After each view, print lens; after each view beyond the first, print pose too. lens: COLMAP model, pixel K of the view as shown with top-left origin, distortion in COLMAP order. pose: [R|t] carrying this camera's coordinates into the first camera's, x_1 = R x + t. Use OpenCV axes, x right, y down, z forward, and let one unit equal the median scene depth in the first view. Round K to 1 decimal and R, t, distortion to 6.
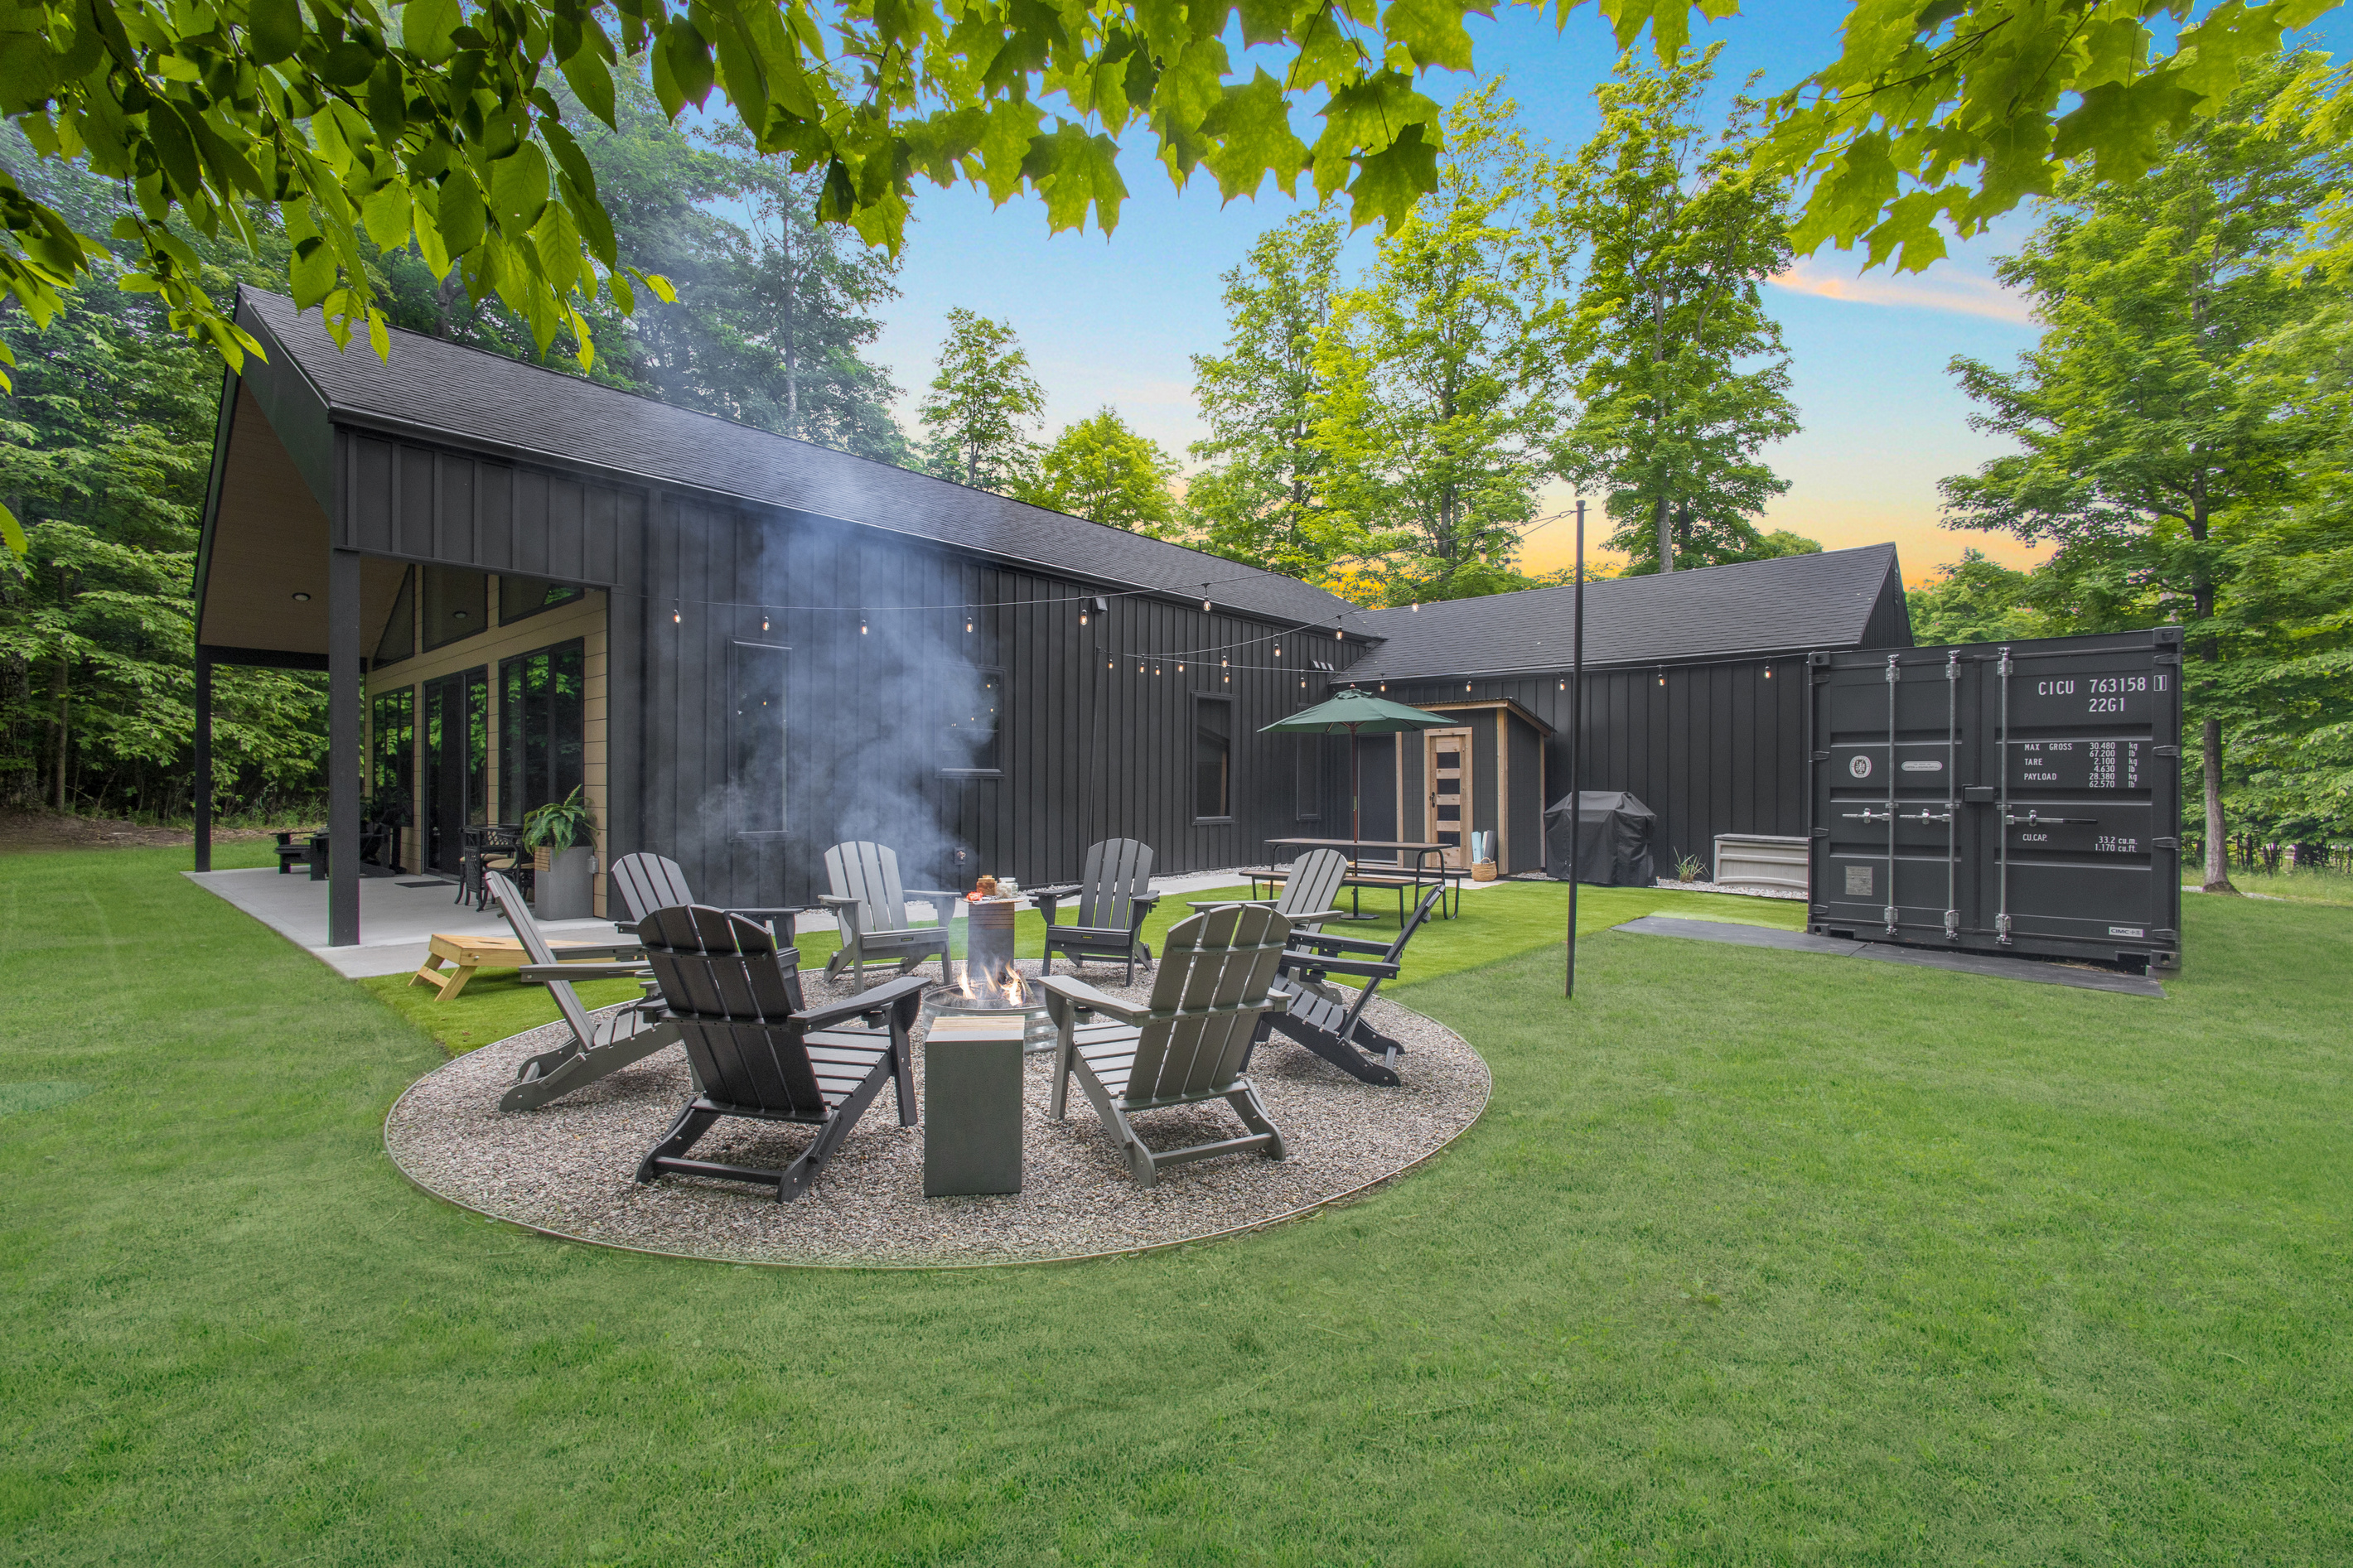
lens RADIAL K [[1022.0, 0, 1155.1], [0, 1022.0, 791.6], [0, 0, 1]] dist [-0.003038, -0.000031]
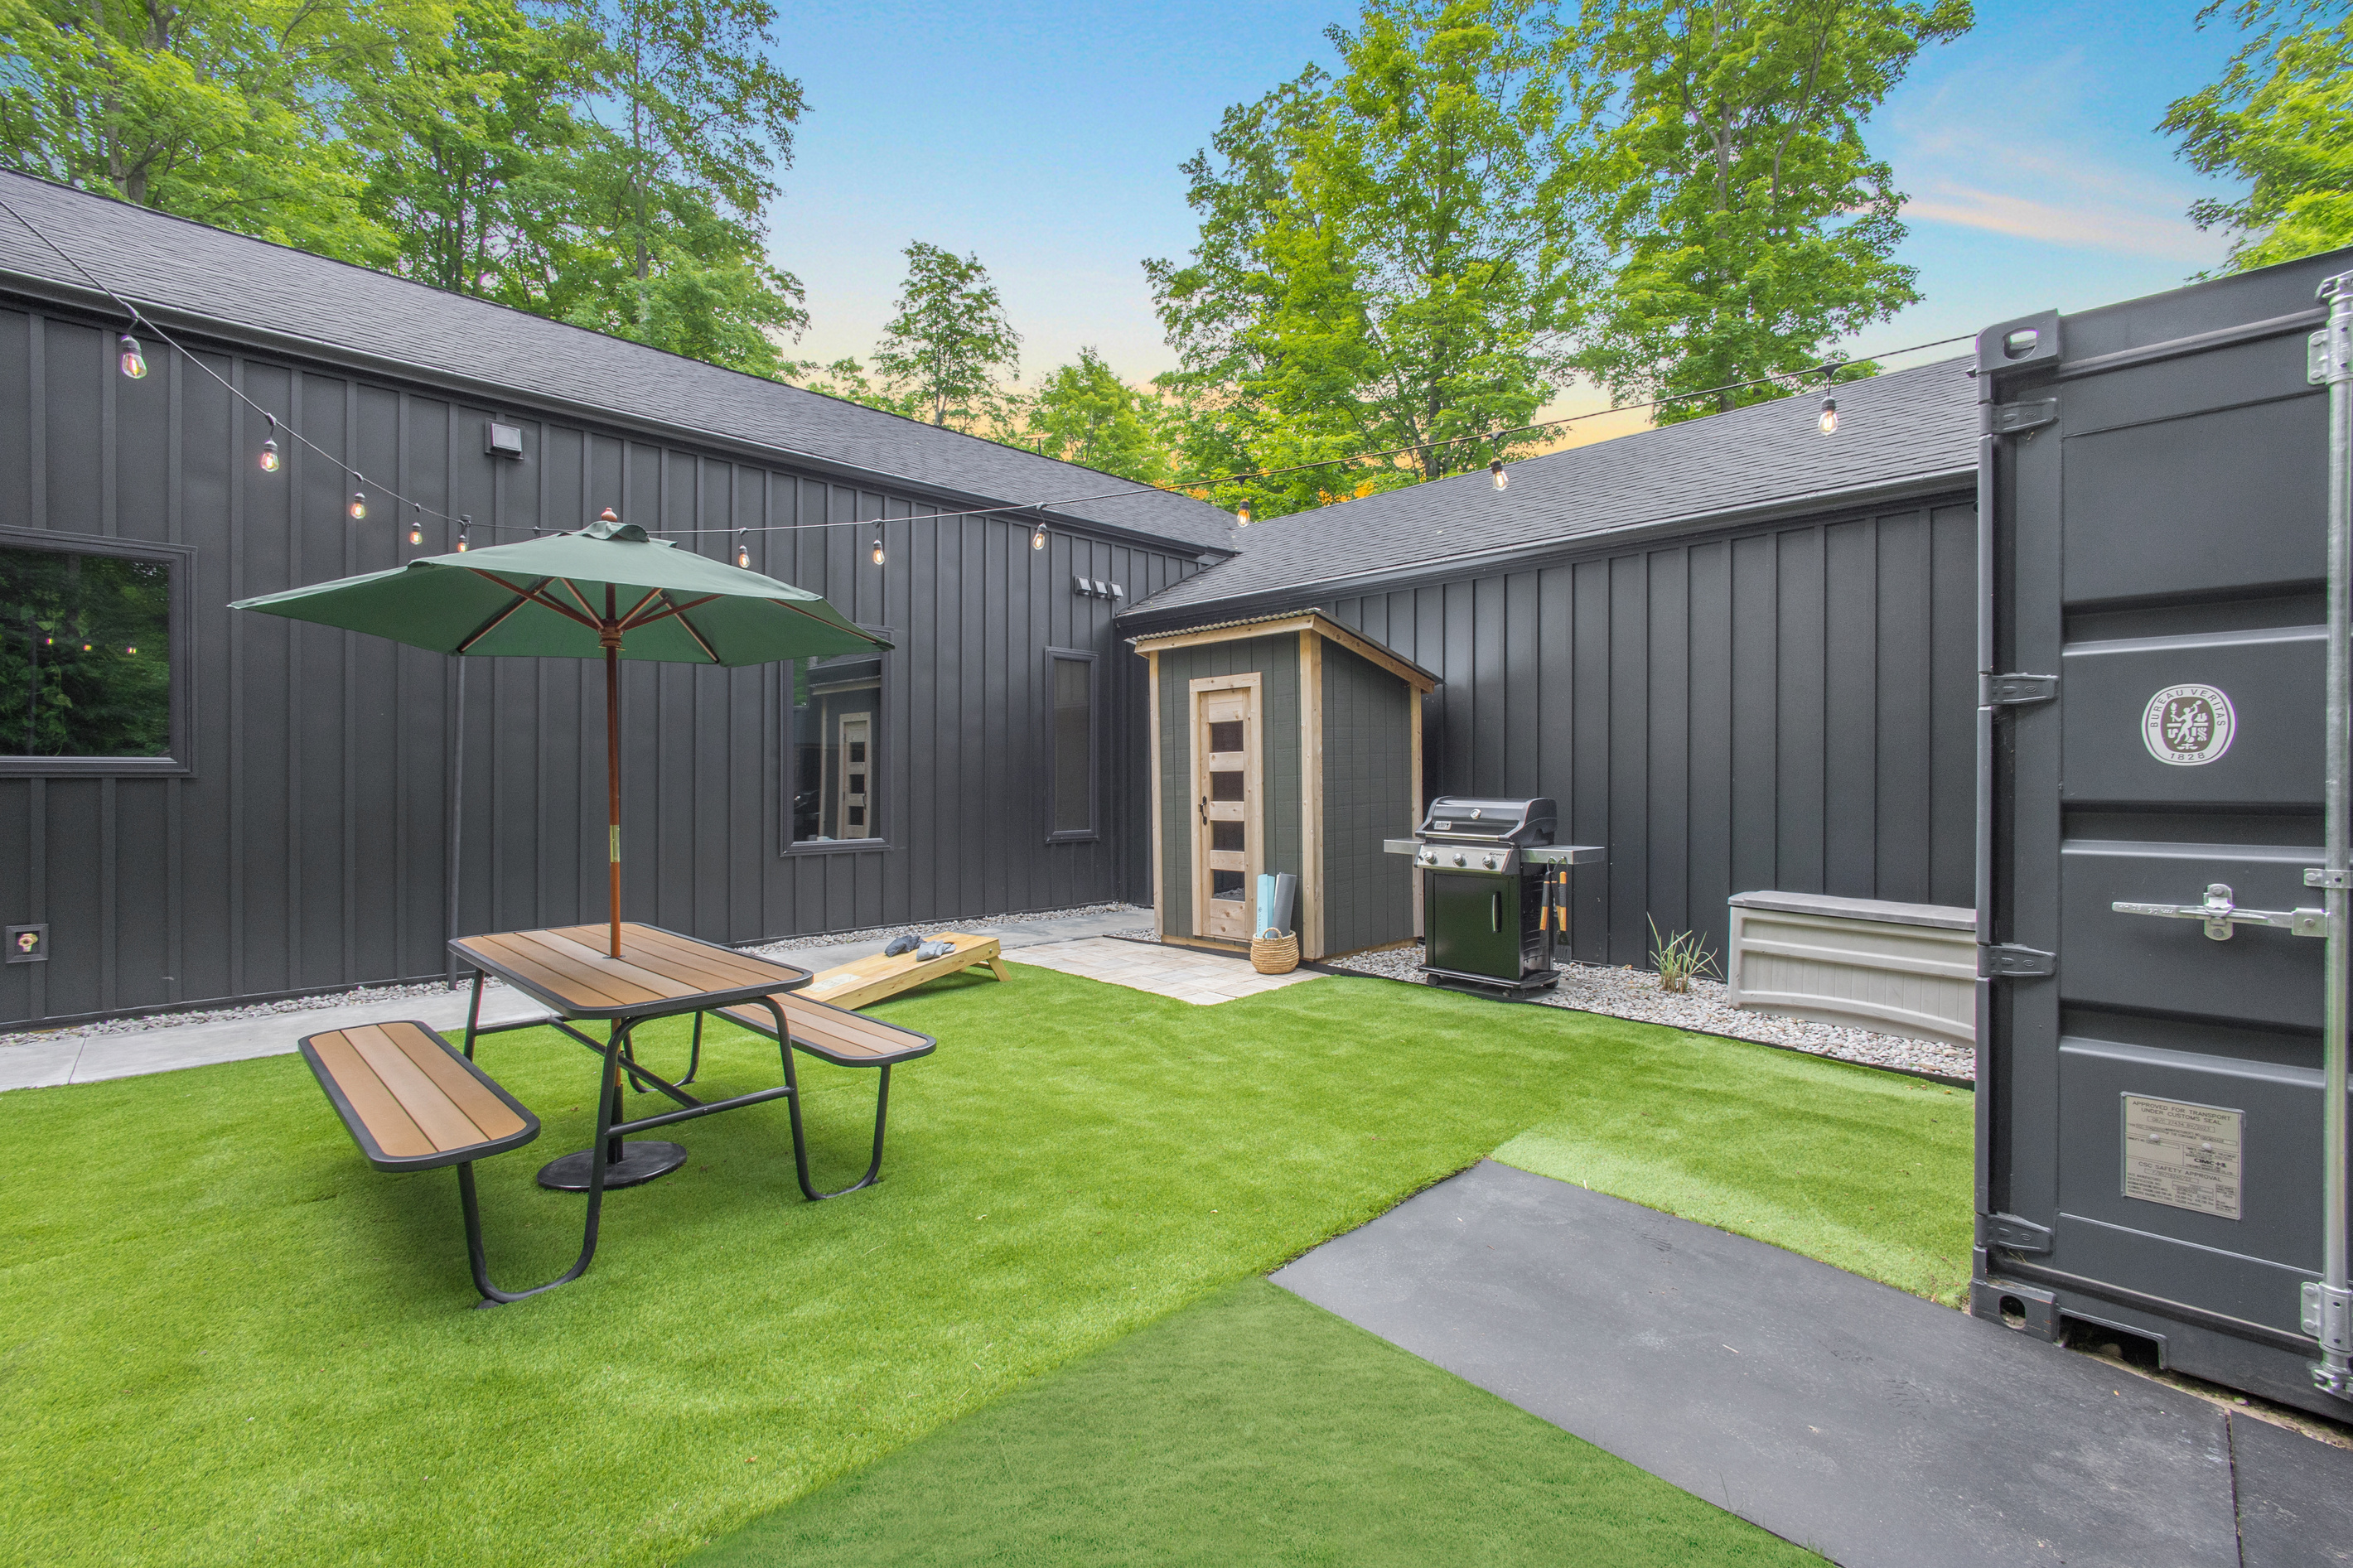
lens RADIAL K [[990.6, 0, 1176.5], [0, 990.6, 784.0], [0, 0, 1]] dist [-0.003544, -0.000415]
pose [[0.996966, -0.002634, -0.077788, 0.138807], [0.002728, 0.999996, 0.001096, -0.003109], [0.077784, -0.001305, 0.996969, 0.223910]]
